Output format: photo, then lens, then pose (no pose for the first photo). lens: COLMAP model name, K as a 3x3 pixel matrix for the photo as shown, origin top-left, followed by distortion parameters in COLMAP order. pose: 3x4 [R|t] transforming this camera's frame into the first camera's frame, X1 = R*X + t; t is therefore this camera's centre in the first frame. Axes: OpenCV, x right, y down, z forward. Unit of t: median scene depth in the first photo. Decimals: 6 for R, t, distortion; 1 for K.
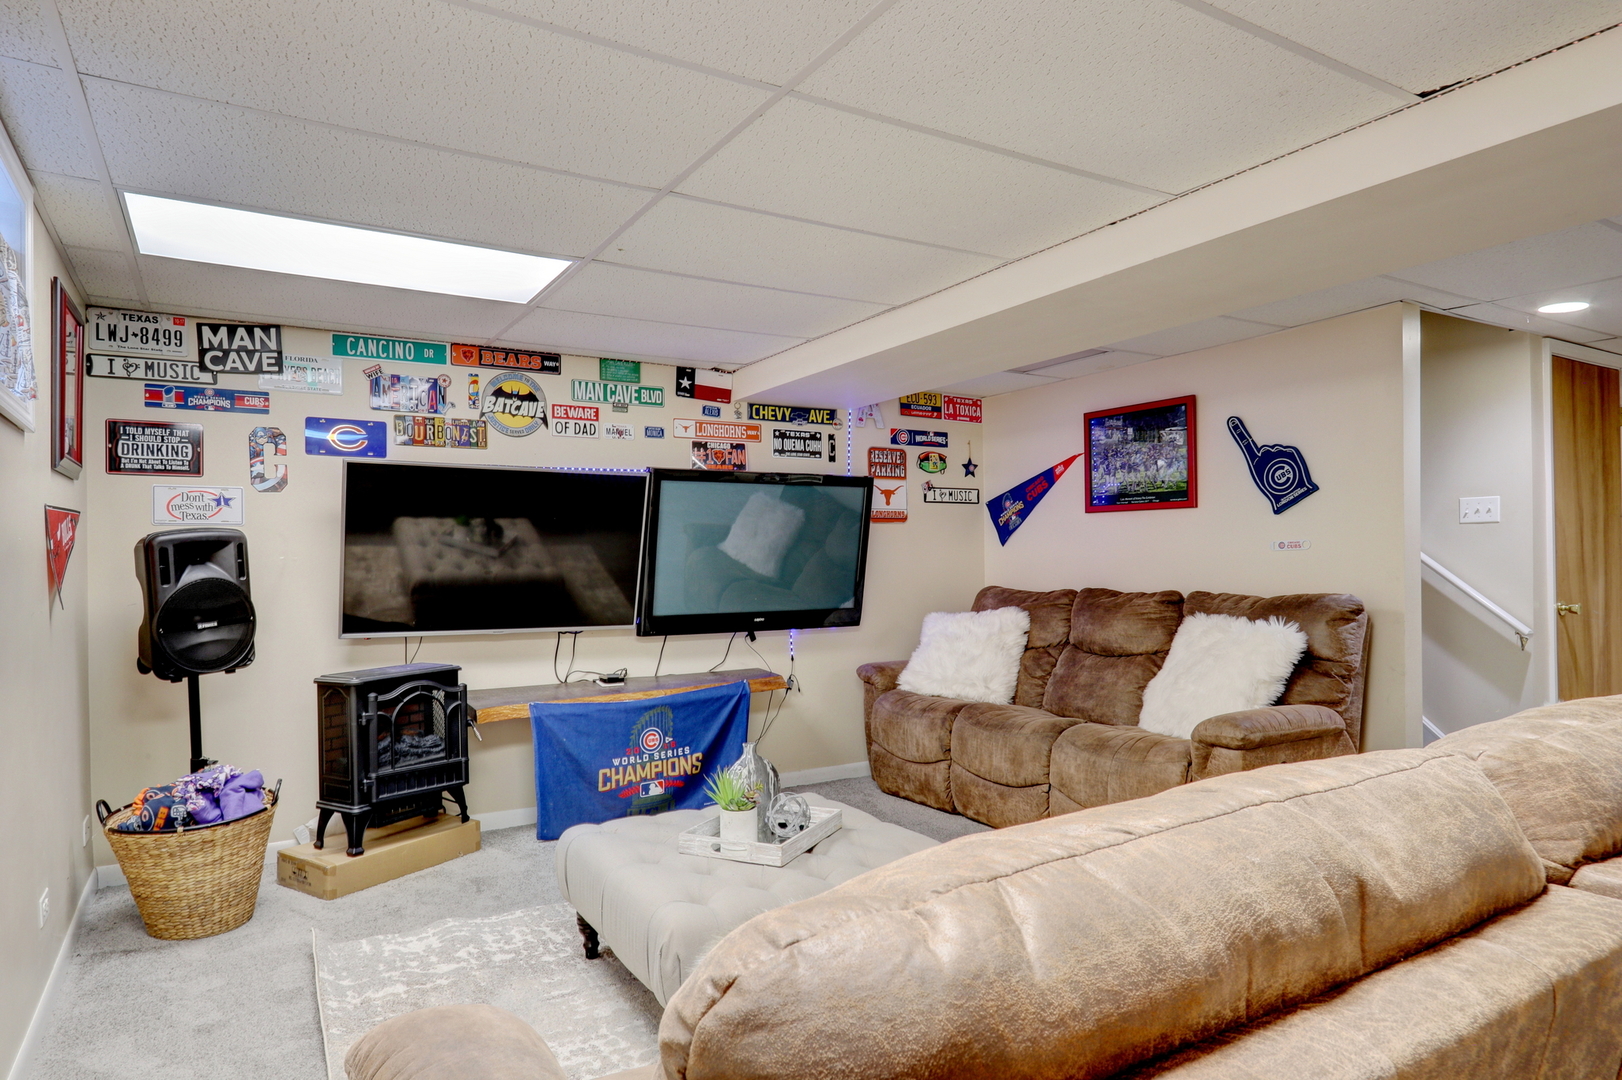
lens RADIAL K [[958.0, 0, 806.9], [0, 958.0, 543.7], [0, 0, 1]] dist [-0.029355, -0.001647]
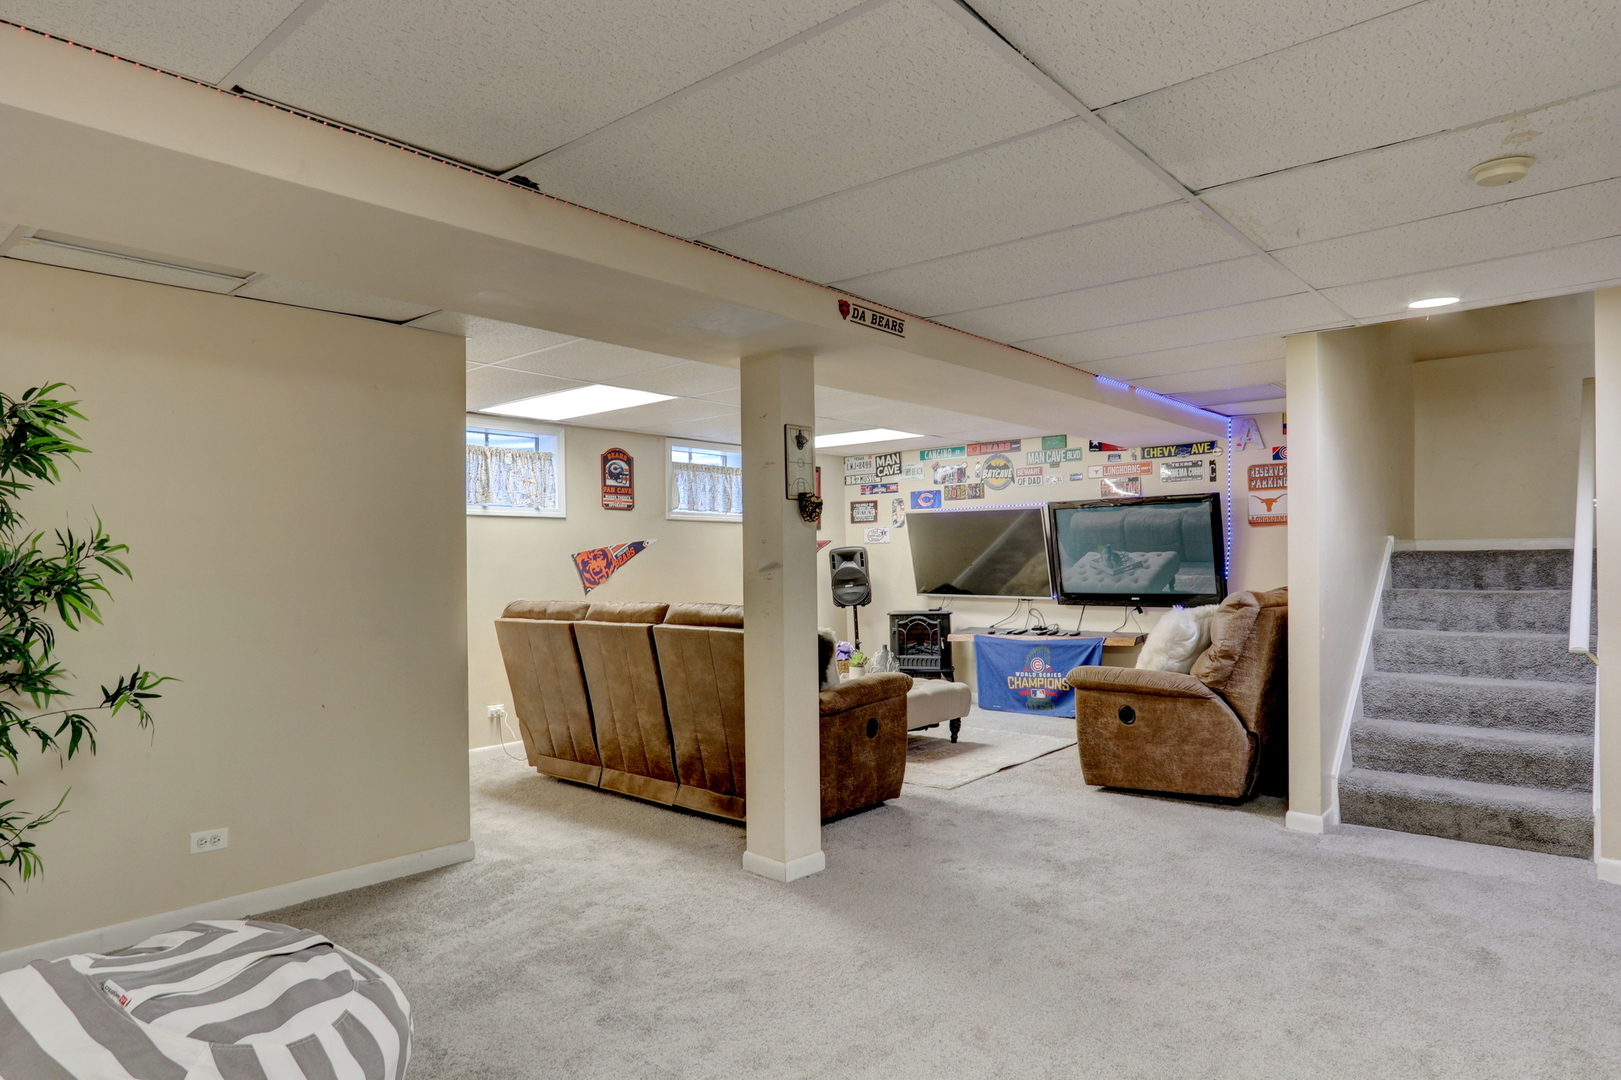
lens RADIAL K [[957.4, 0, 811.2], [0, 957.4, 547.8], [0, 0, 1]] dist [-0.029355, -0.001647]
pose [[0.313026, -0.006870, -0.949720, 1.253481], [0.027326, 0.999625, 0.001775, -0.014931], [0.949351, -0.026508, 0.313096, 0.091155]]
